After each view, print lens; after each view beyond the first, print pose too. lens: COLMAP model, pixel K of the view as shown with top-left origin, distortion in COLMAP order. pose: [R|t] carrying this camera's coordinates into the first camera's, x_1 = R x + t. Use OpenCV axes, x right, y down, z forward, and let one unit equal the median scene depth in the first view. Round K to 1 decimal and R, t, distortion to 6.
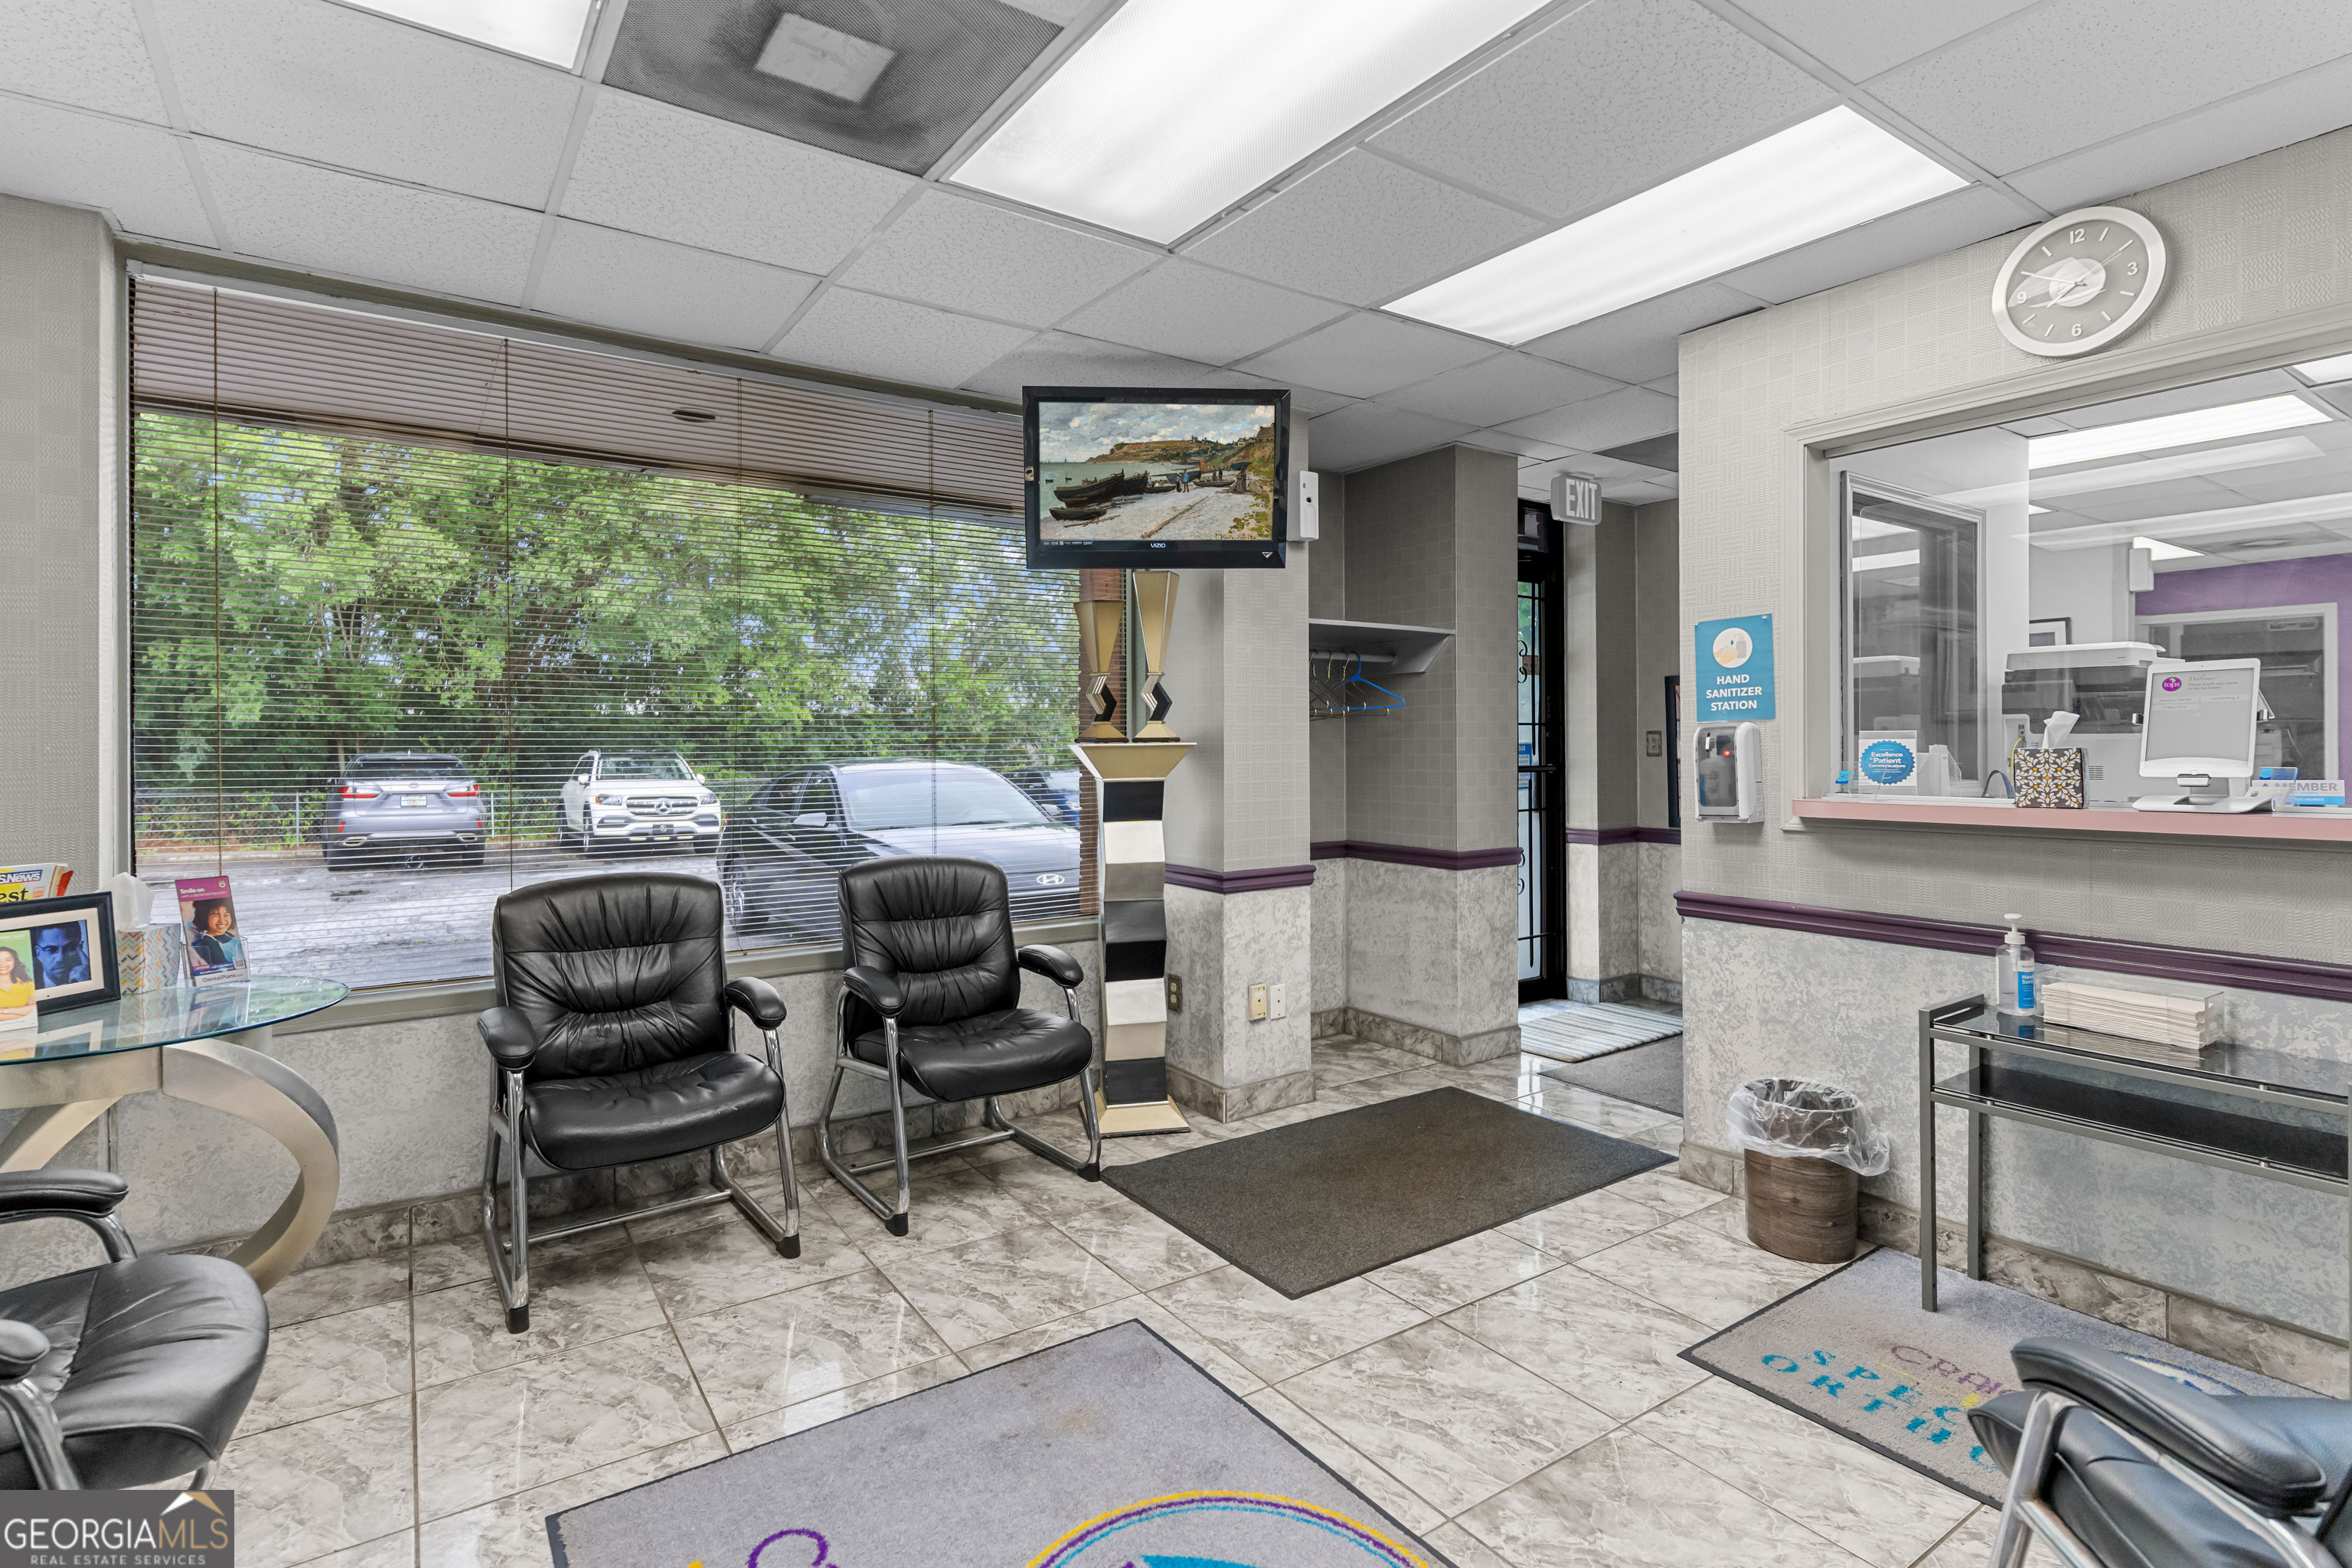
lens RADIAL K [[1141.3, 0, 1176.7], [0, 1141.3, 760.3], [0, 0, 1]] dist [0.001892, -0.000121]
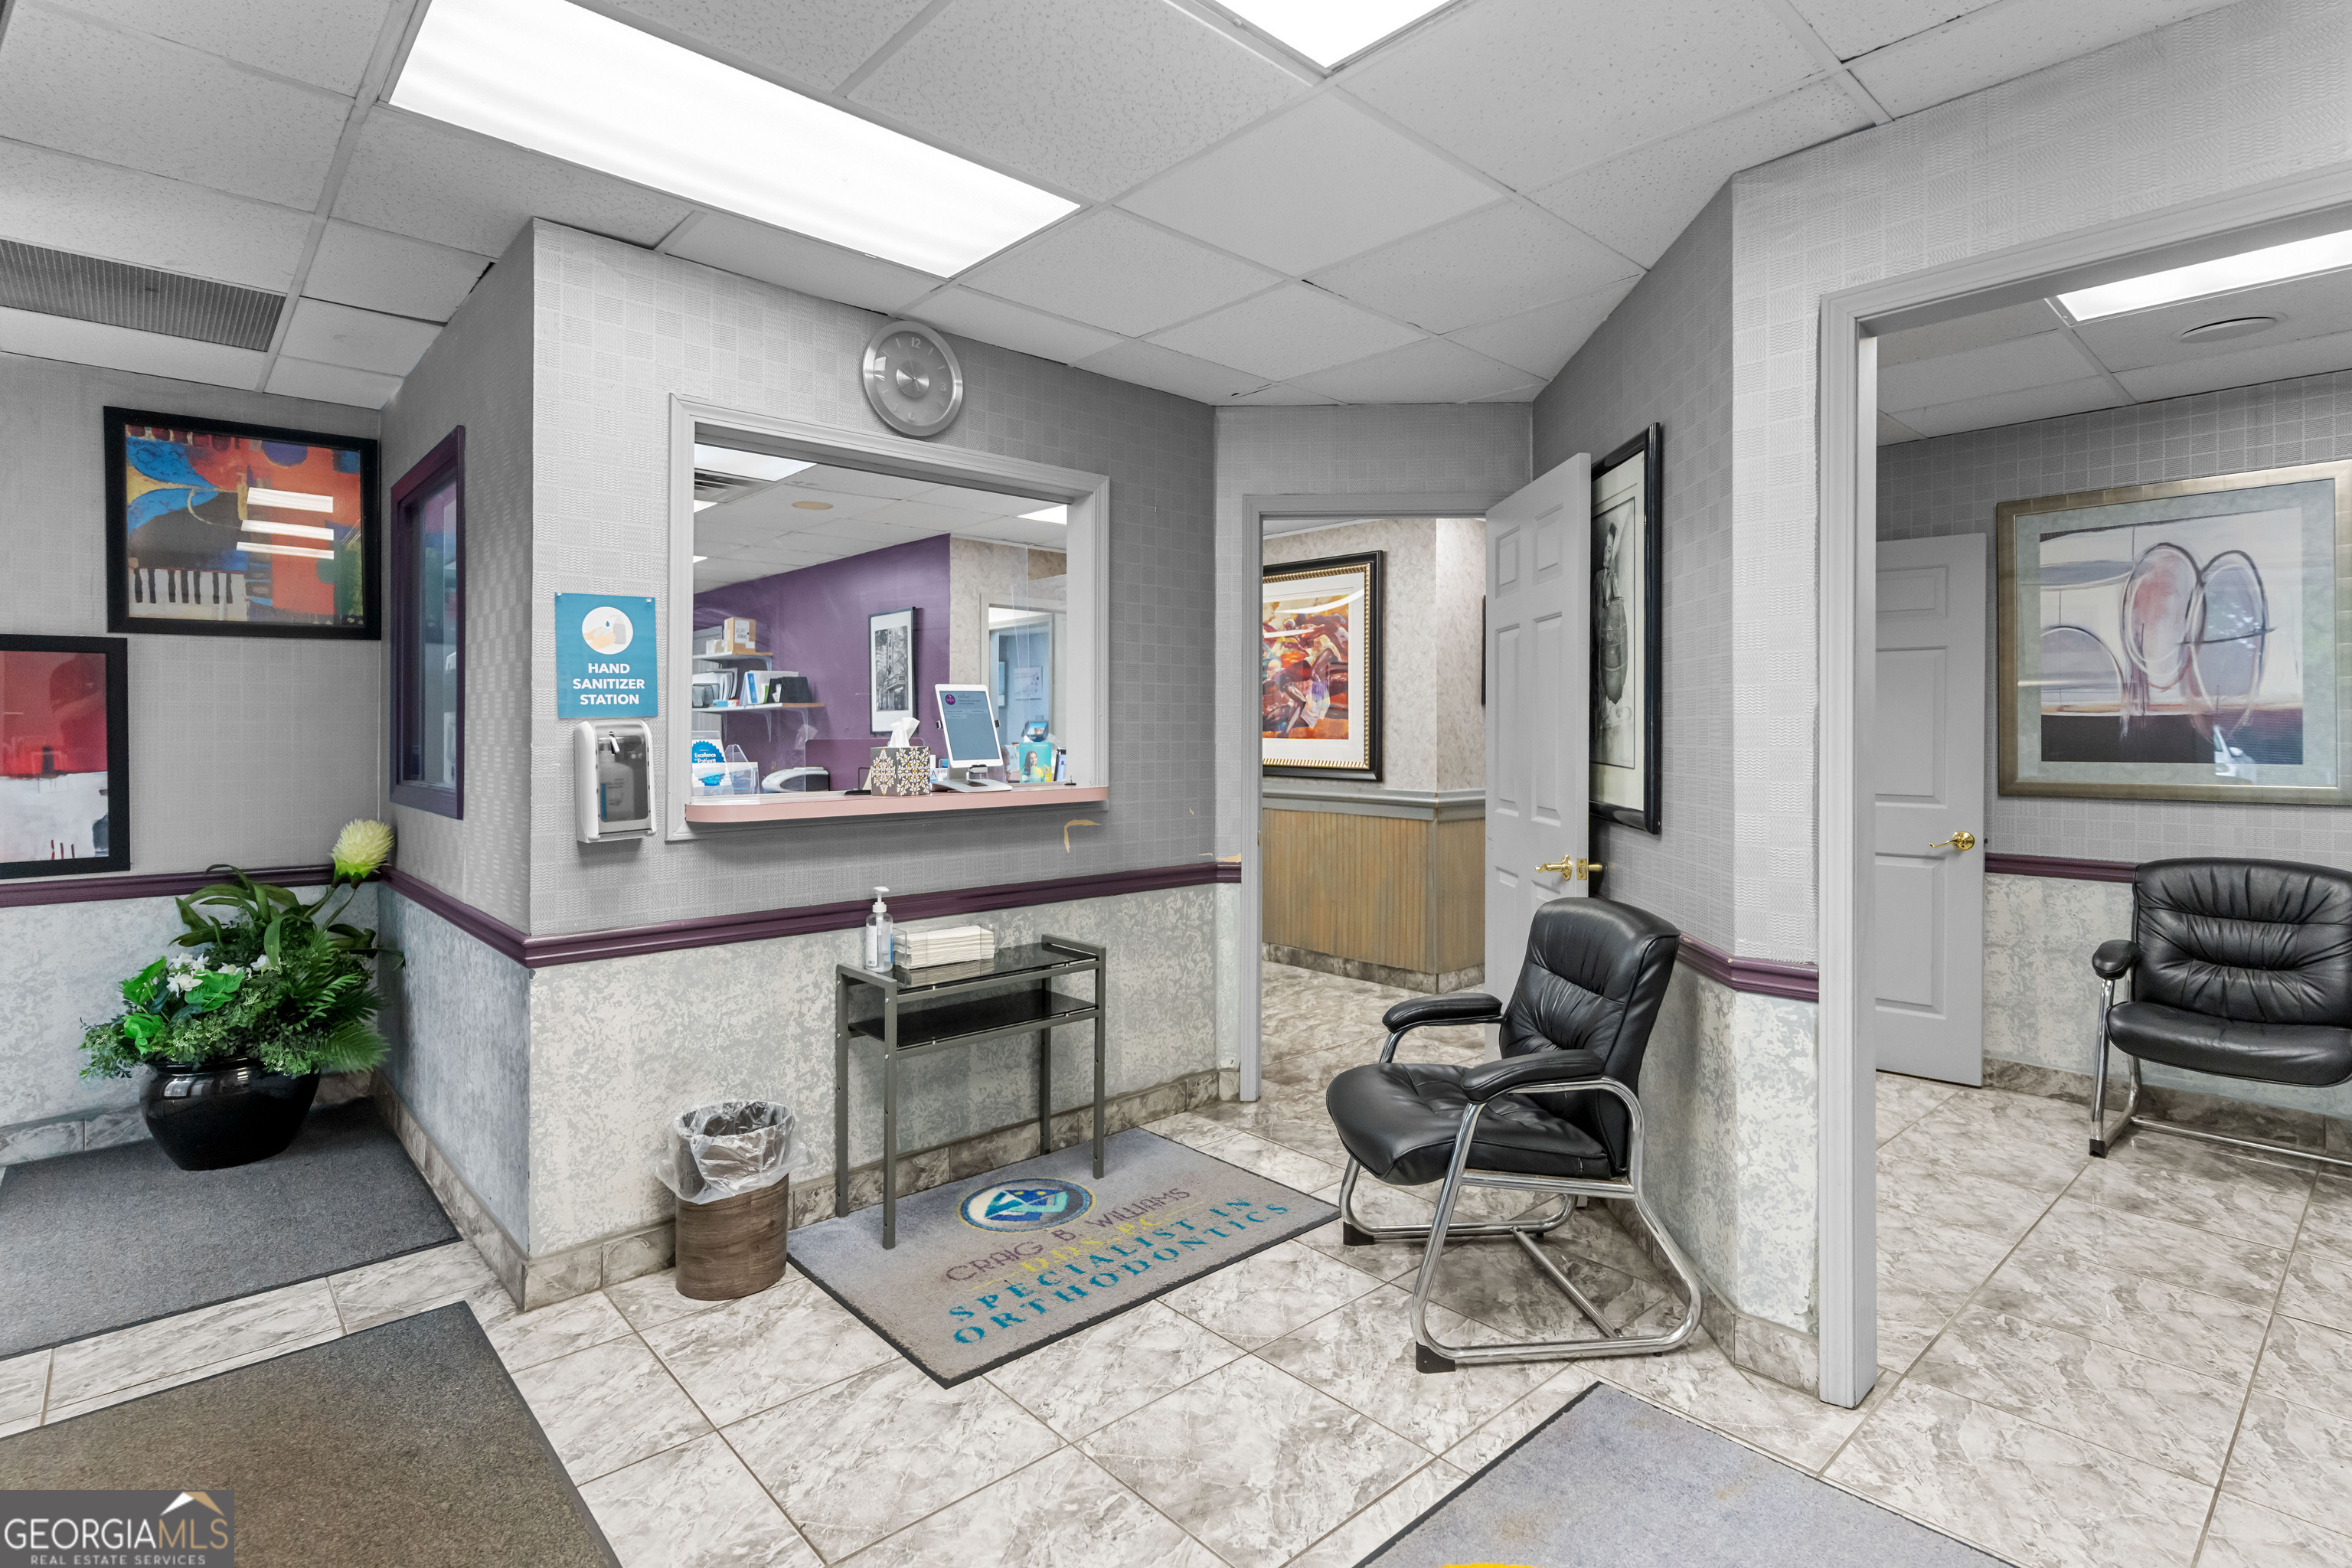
lens RADIAL K [[1141.3, 0, 1165.8], [0, 1141.3, 743.2], [0, 0, 1]] dist [0.001892, -0.000121]
pose [[-0.134490, -0.005528, 0.990900, -0.413880], [0.014273, 0.999870, 0.007515, -0.017328], [-0.990812, 0.015154, -0.134394, 0.737359]]
